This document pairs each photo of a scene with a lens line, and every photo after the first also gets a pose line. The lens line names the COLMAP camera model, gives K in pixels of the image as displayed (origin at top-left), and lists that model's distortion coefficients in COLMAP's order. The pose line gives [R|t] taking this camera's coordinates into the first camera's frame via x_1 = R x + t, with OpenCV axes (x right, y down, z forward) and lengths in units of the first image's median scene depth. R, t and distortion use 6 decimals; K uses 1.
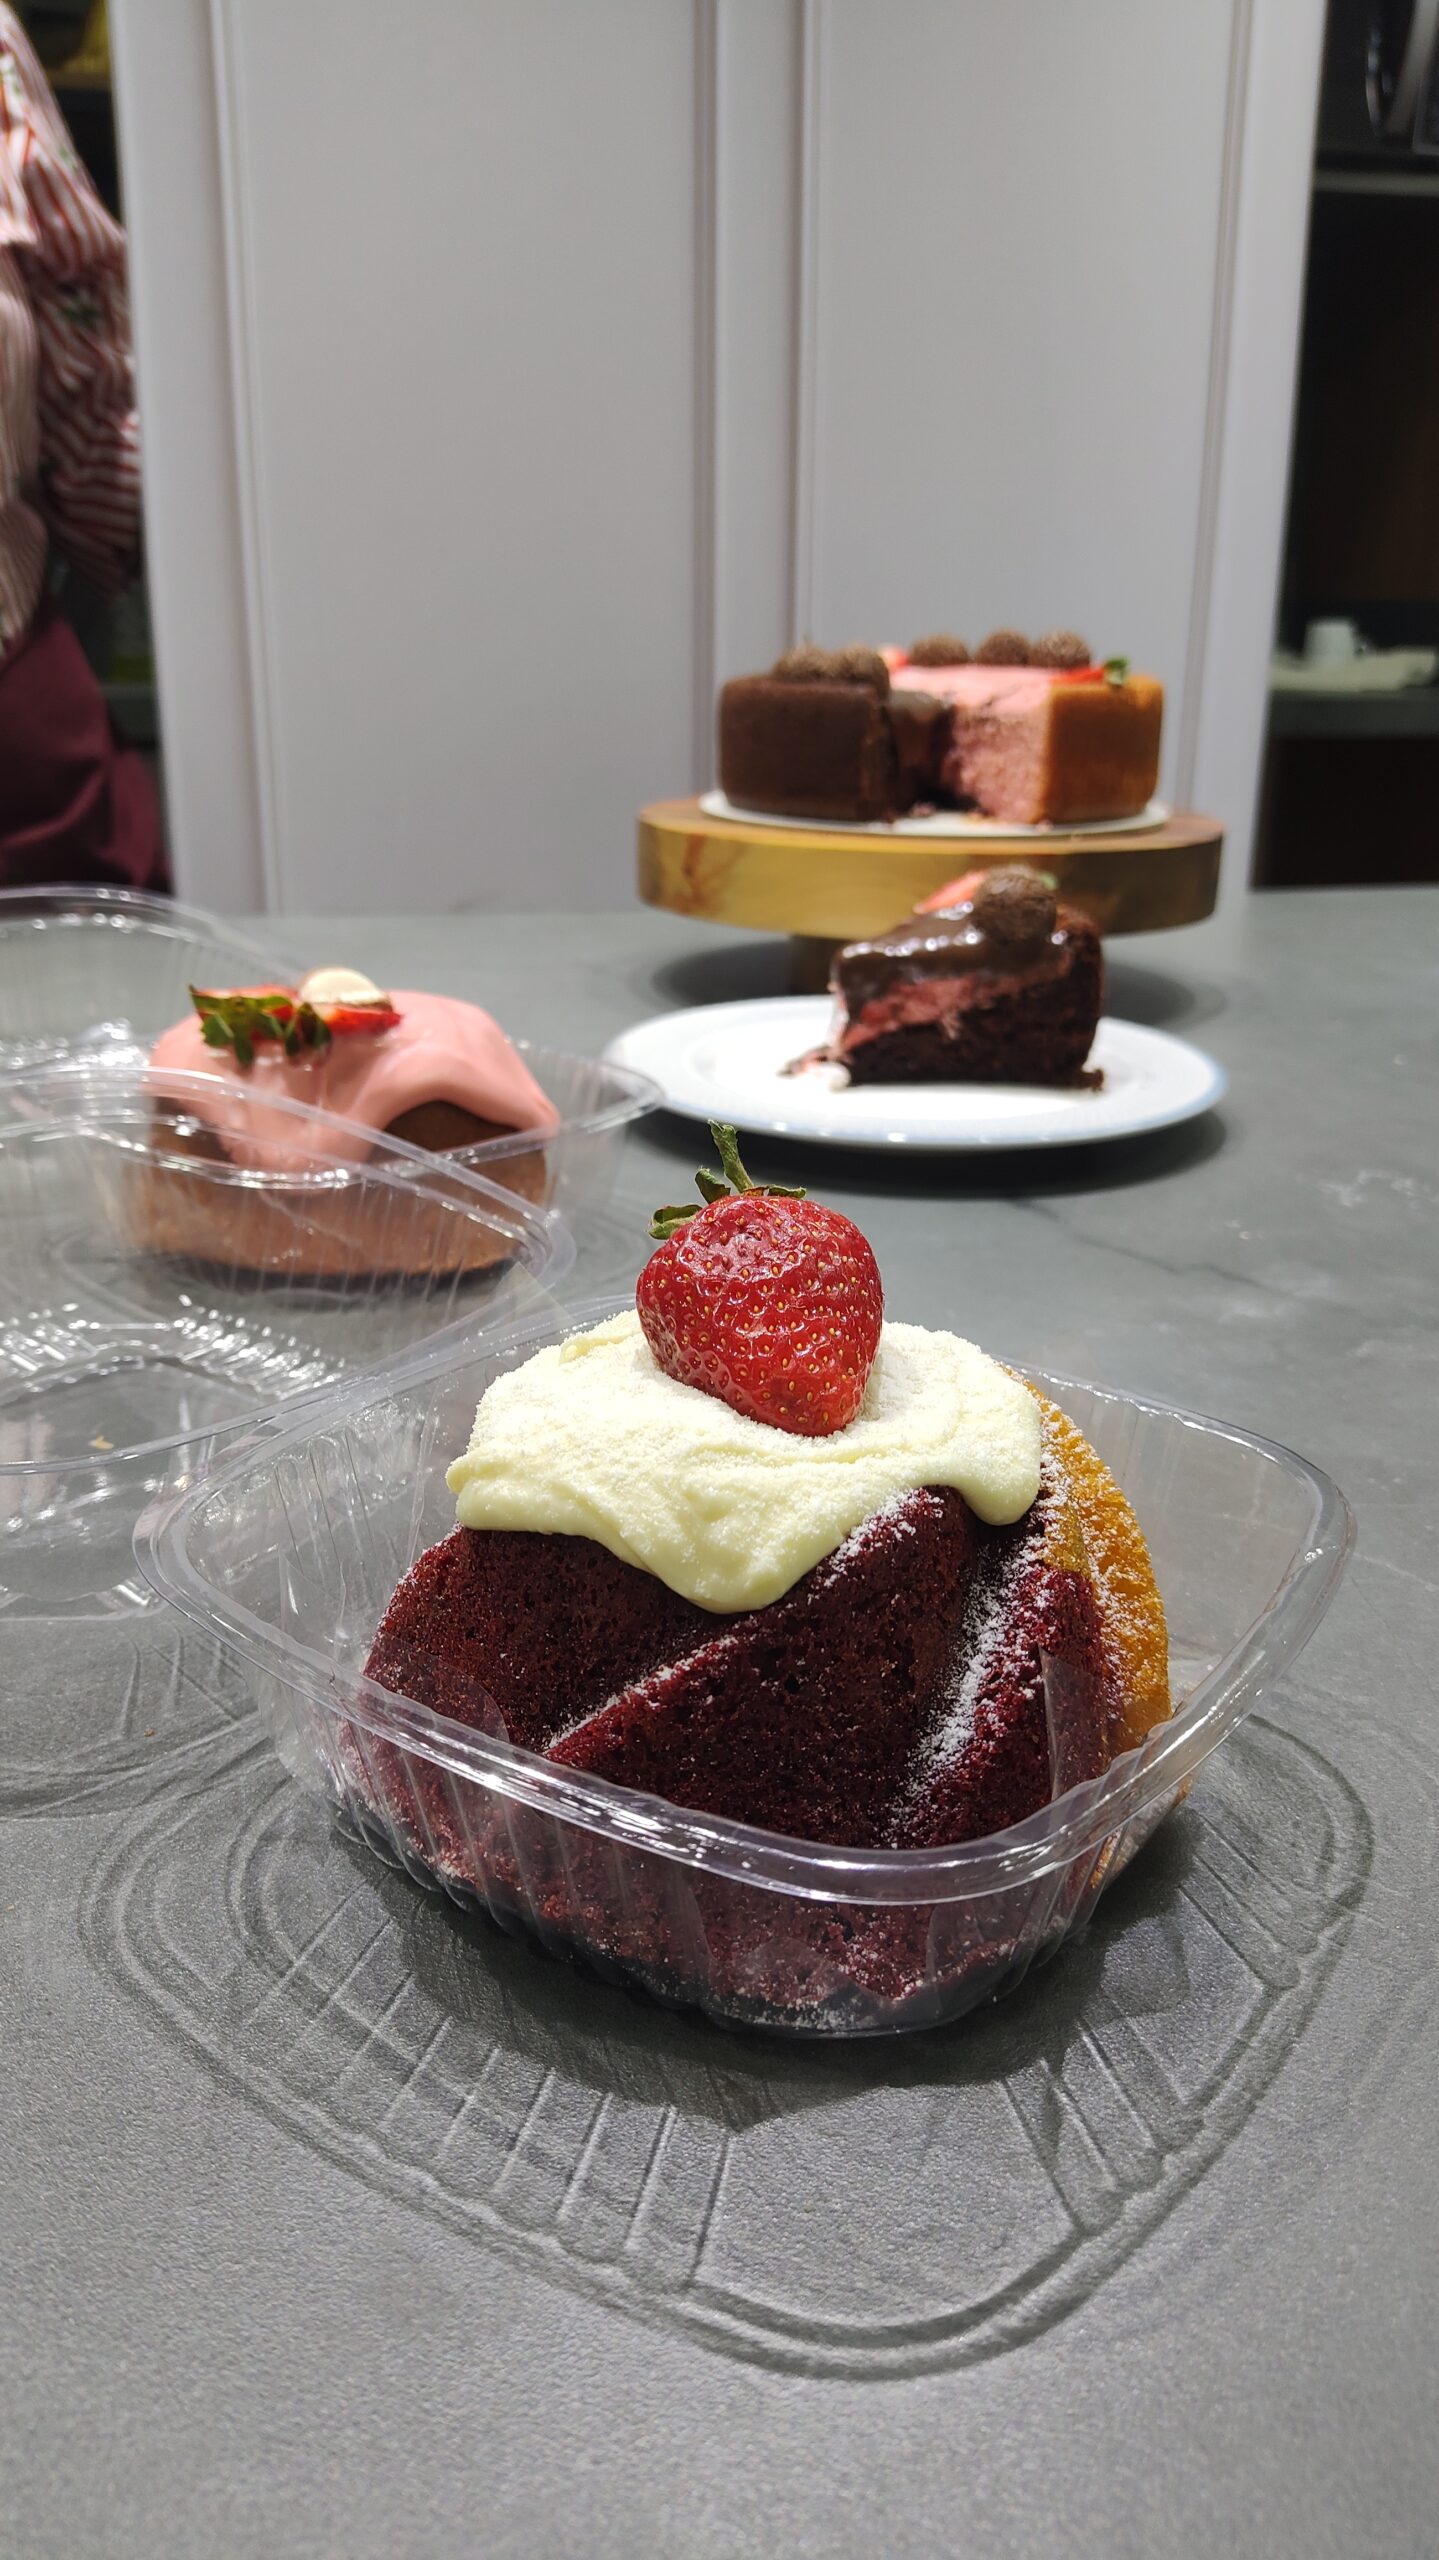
lens RADIAL K [[1951.8, 0, 719.5], [0, 1951.8, 1280.0], [0, 0, 1]] dist [0.074098, -0.172769]
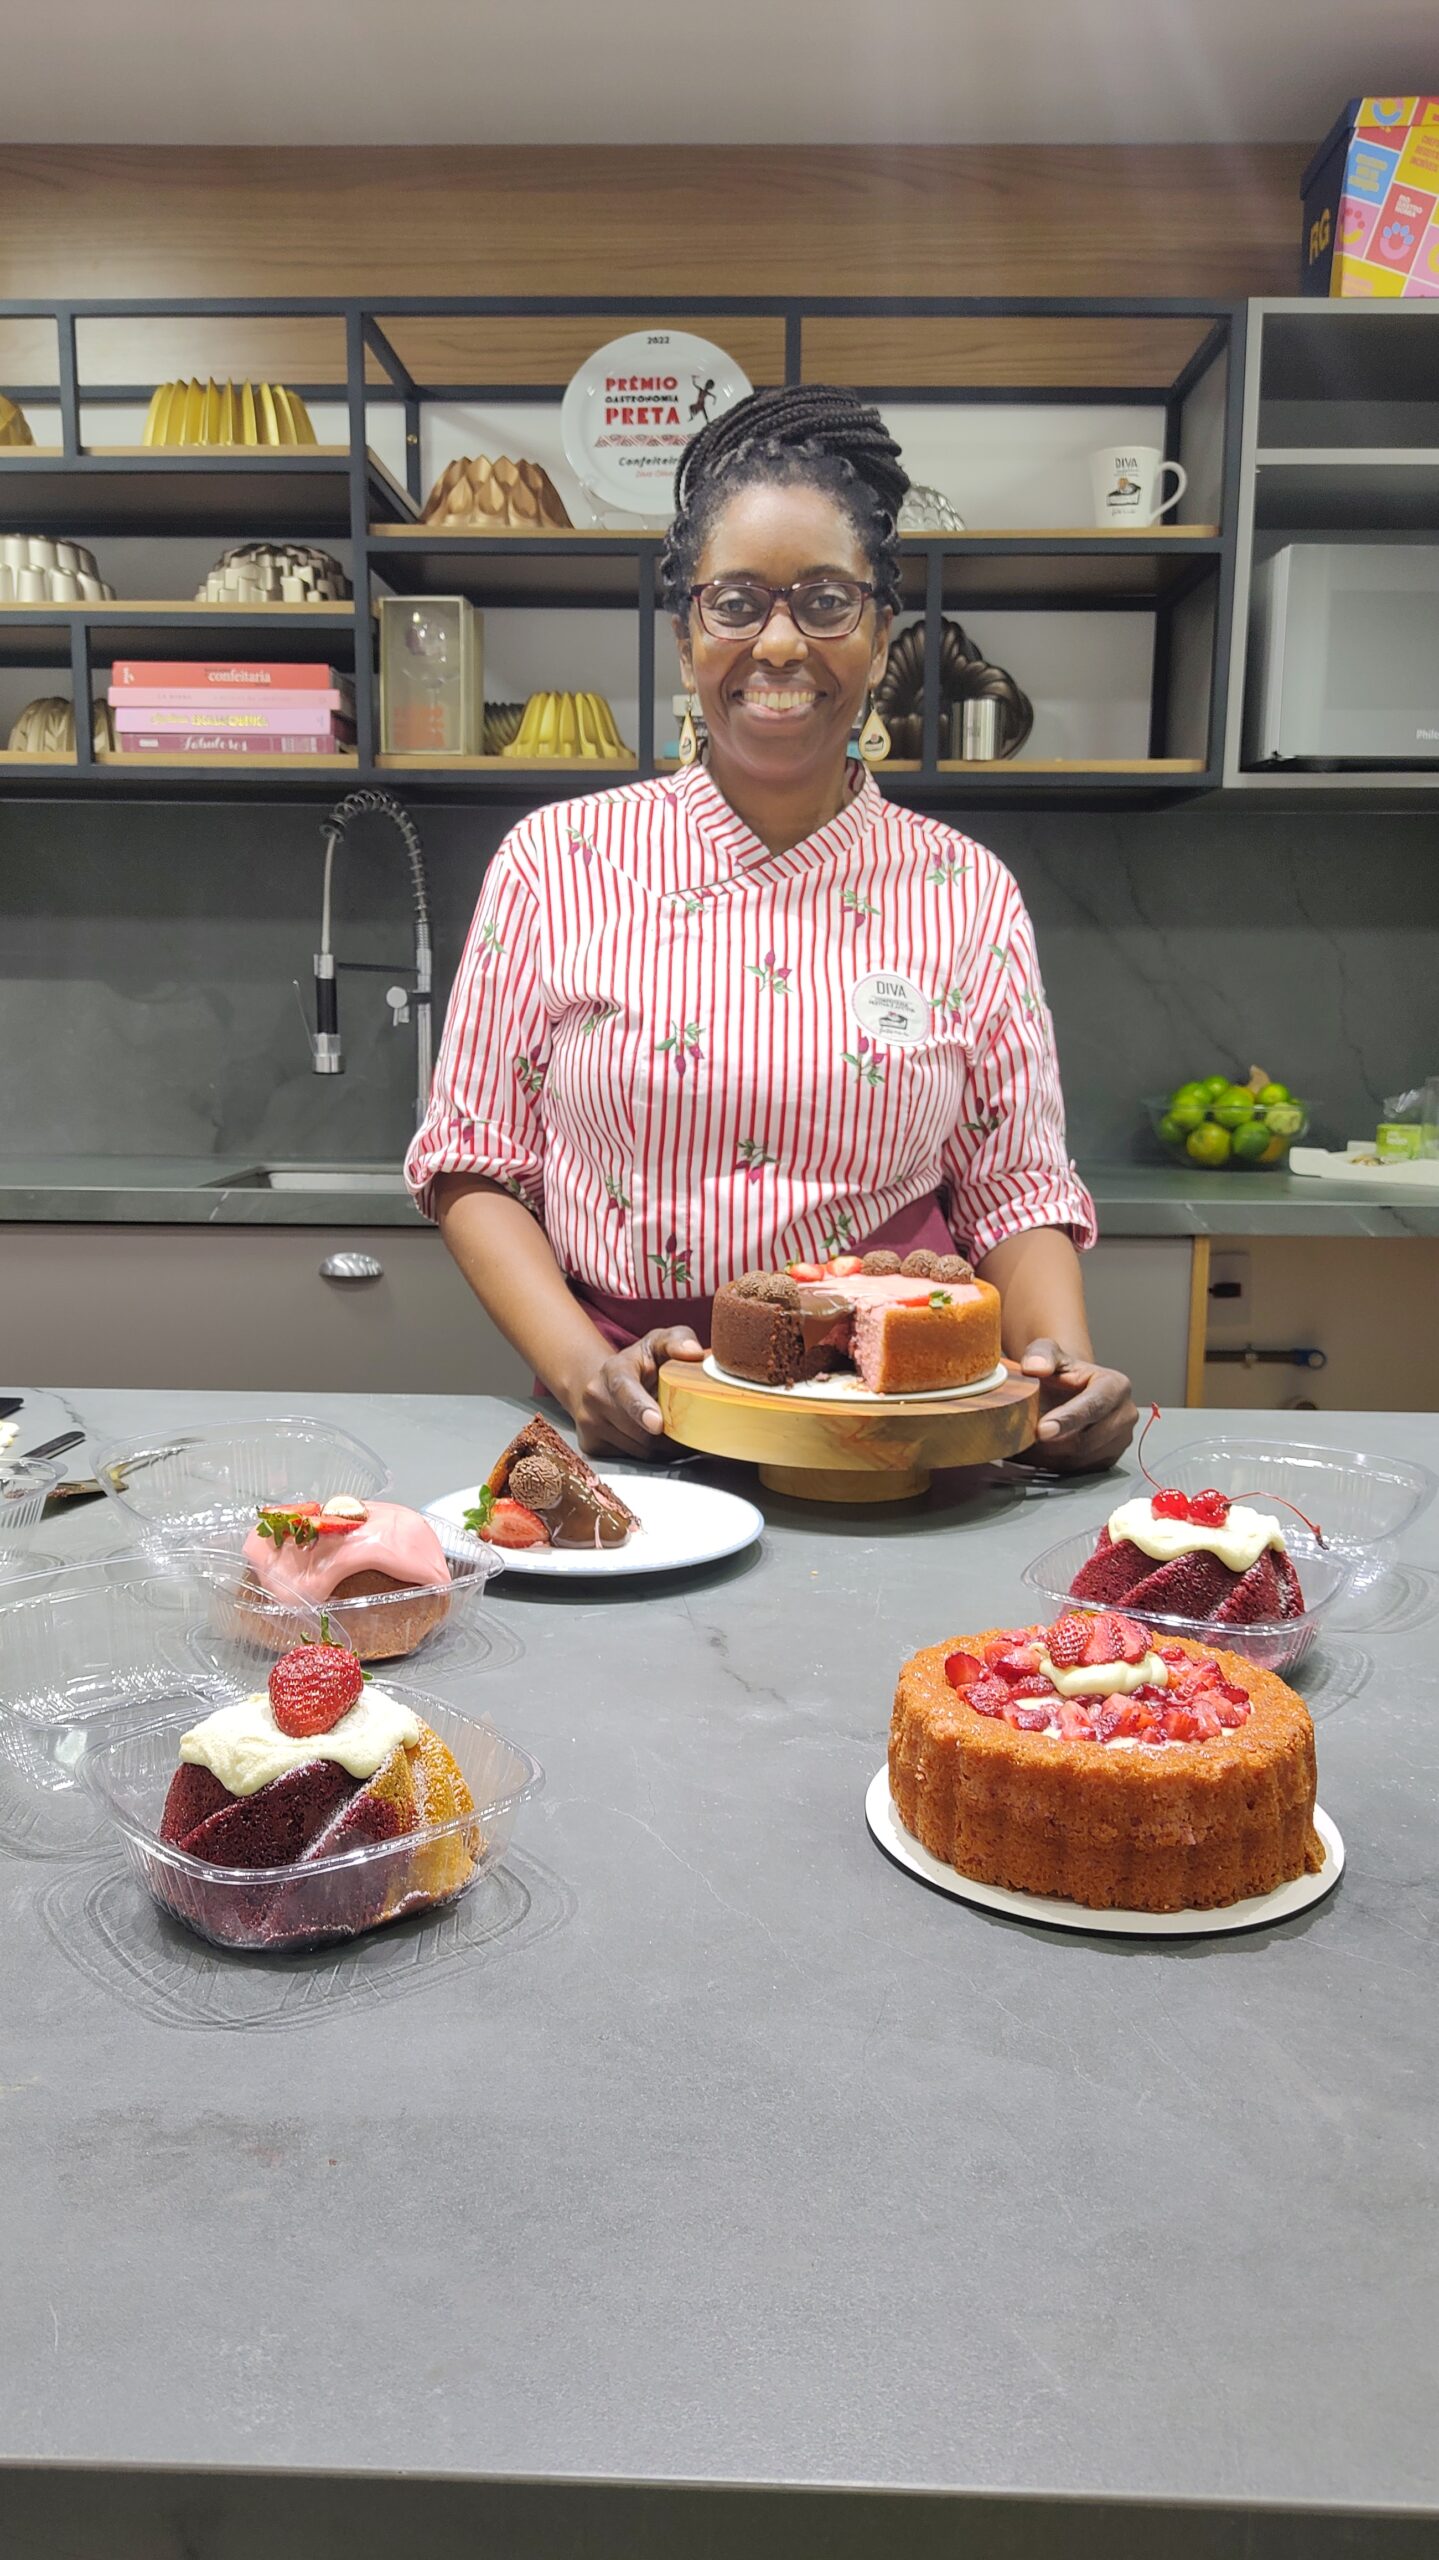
lens RADIAL K [[1951.8, 0, 719.5], [0, 1951.8, 1280.0], [0, 0, 1]] dist [0.074098, -0.172769]
pose [[0.965946, 0.031420, -0.256827, 0.708394], [-0.078180, 0.981647, -0.173947, -0.063920], [0.246648, 0.188102, 0.950675, -0.861432]]
